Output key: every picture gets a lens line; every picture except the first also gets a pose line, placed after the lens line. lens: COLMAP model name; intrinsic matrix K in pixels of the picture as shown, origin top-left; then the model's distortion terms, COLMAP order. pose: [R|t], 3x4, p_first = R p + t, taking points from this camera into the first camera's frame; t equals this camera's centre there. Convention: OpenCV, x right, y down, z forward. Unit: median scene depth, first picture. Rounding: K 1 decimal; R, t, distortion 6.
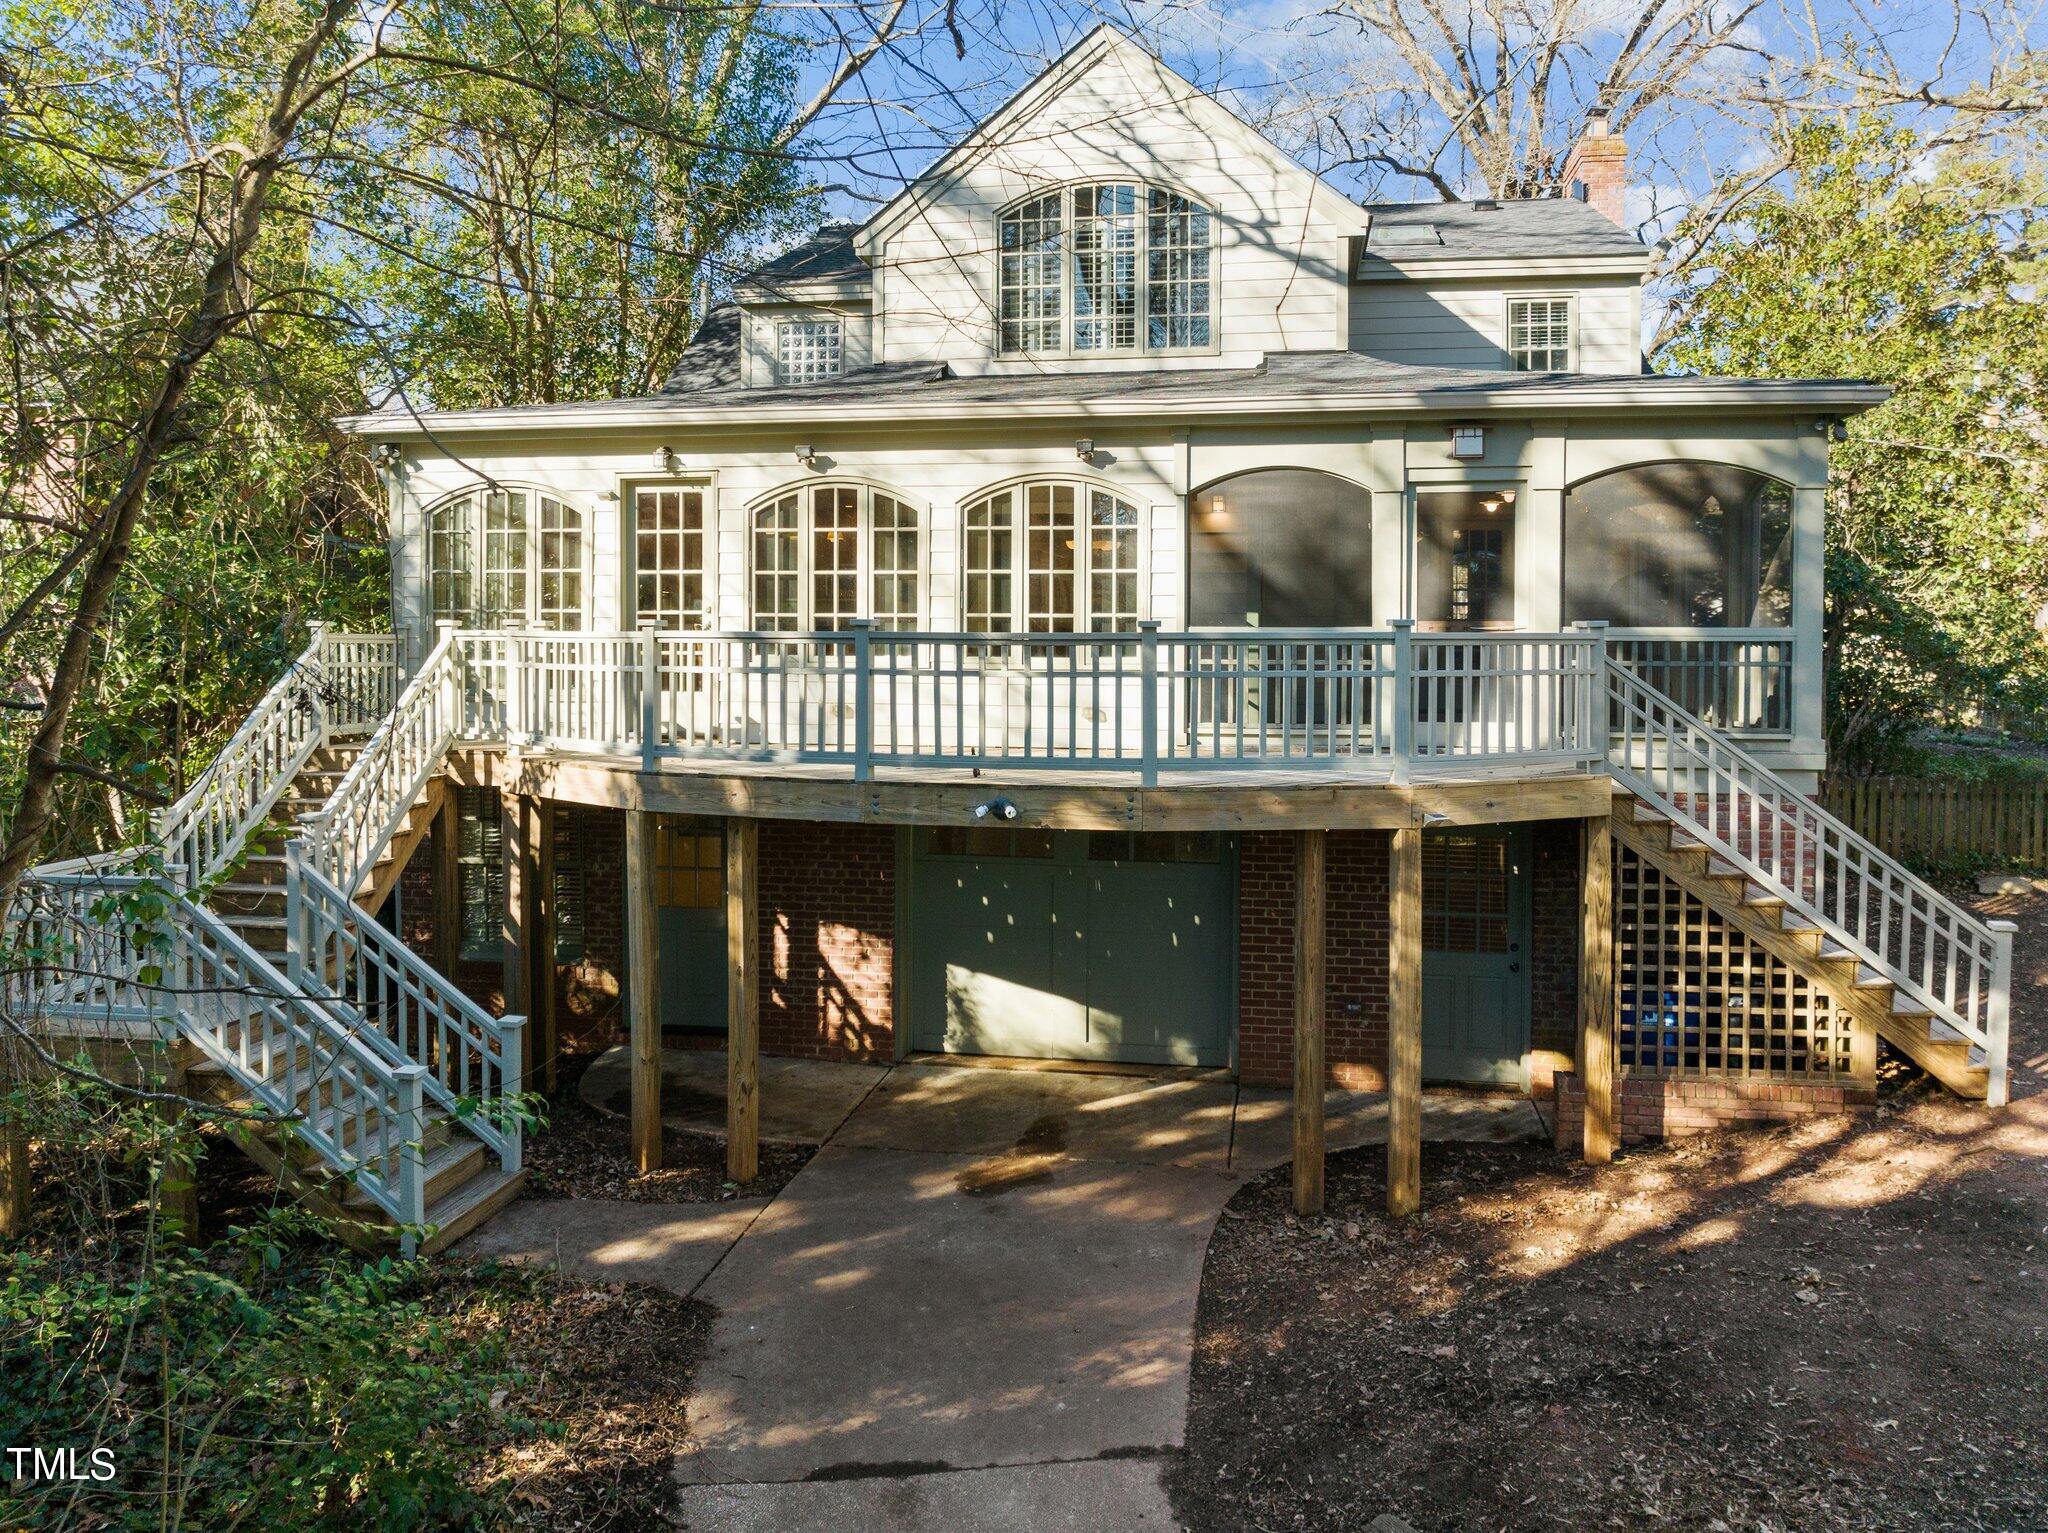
lens RADIAL K [[1410.8, 0, 1024.0], [0, 1410.8, 766.5], [0, 0, 1]] dist [-0.035722, -0.002212]
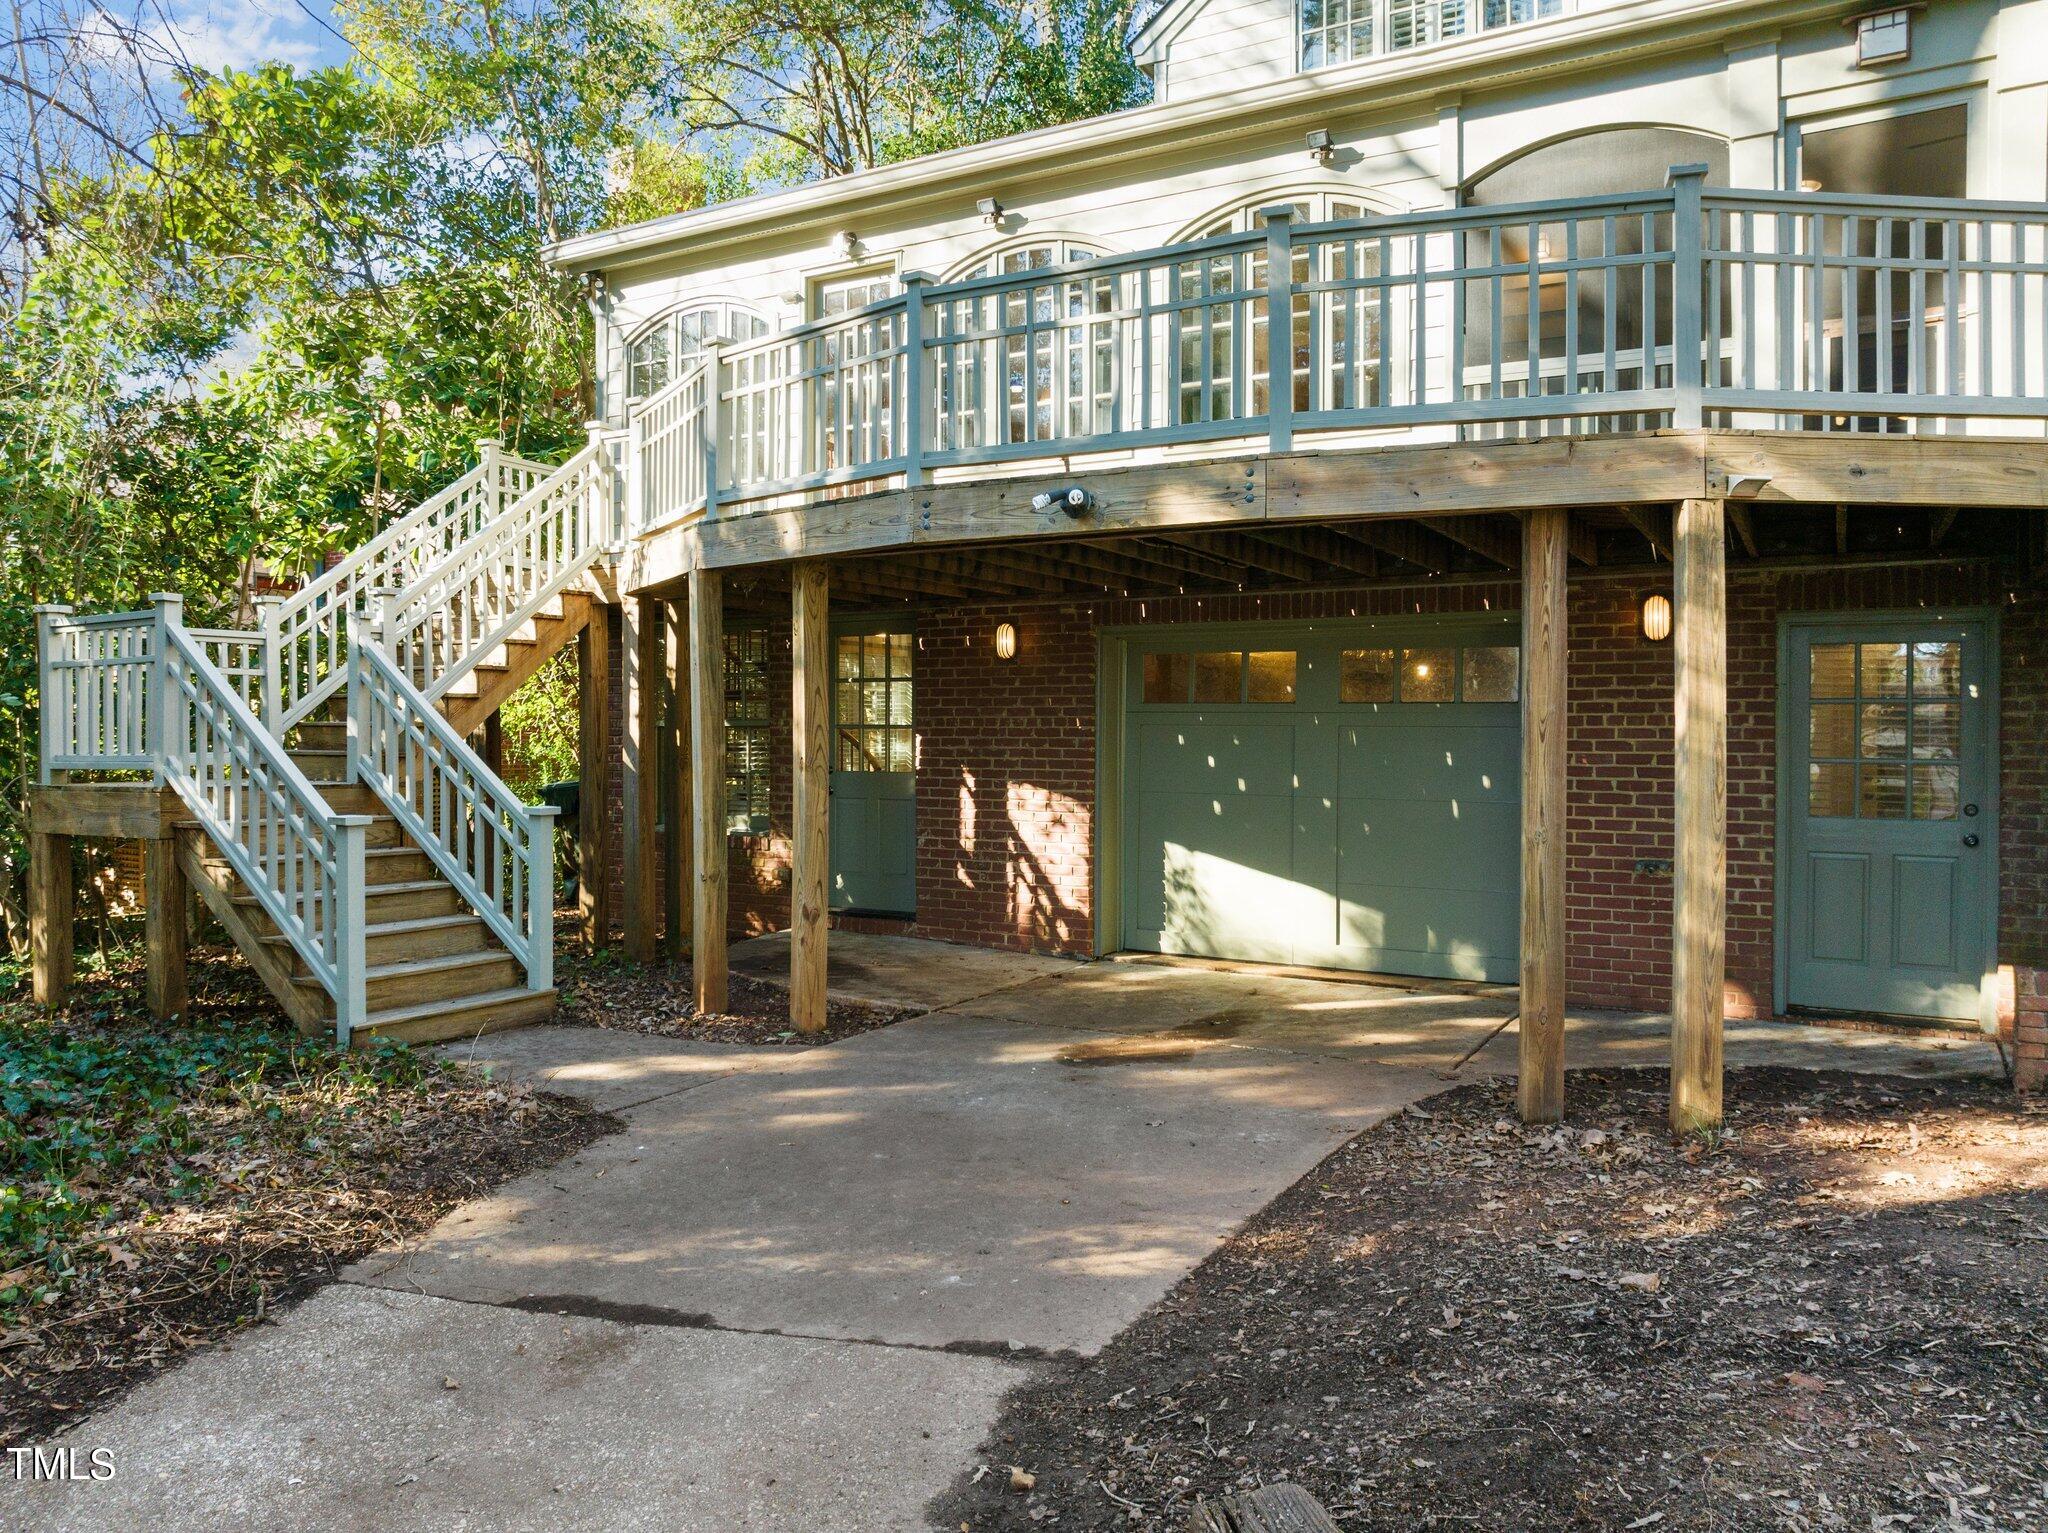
lens RADIAL K [[1438.8, 0, 965.3], [0, 1438.8, 768.4], [0, 0, 1]] dist [-0.036122, 0.001582]
pose [[0.937913, 0.013756, -0.346599, 0.173099], [-0.022229, 0.999543, -0.020482, 0.168457], [0.346159, 0.026915, 0.937790, 0.277139]]
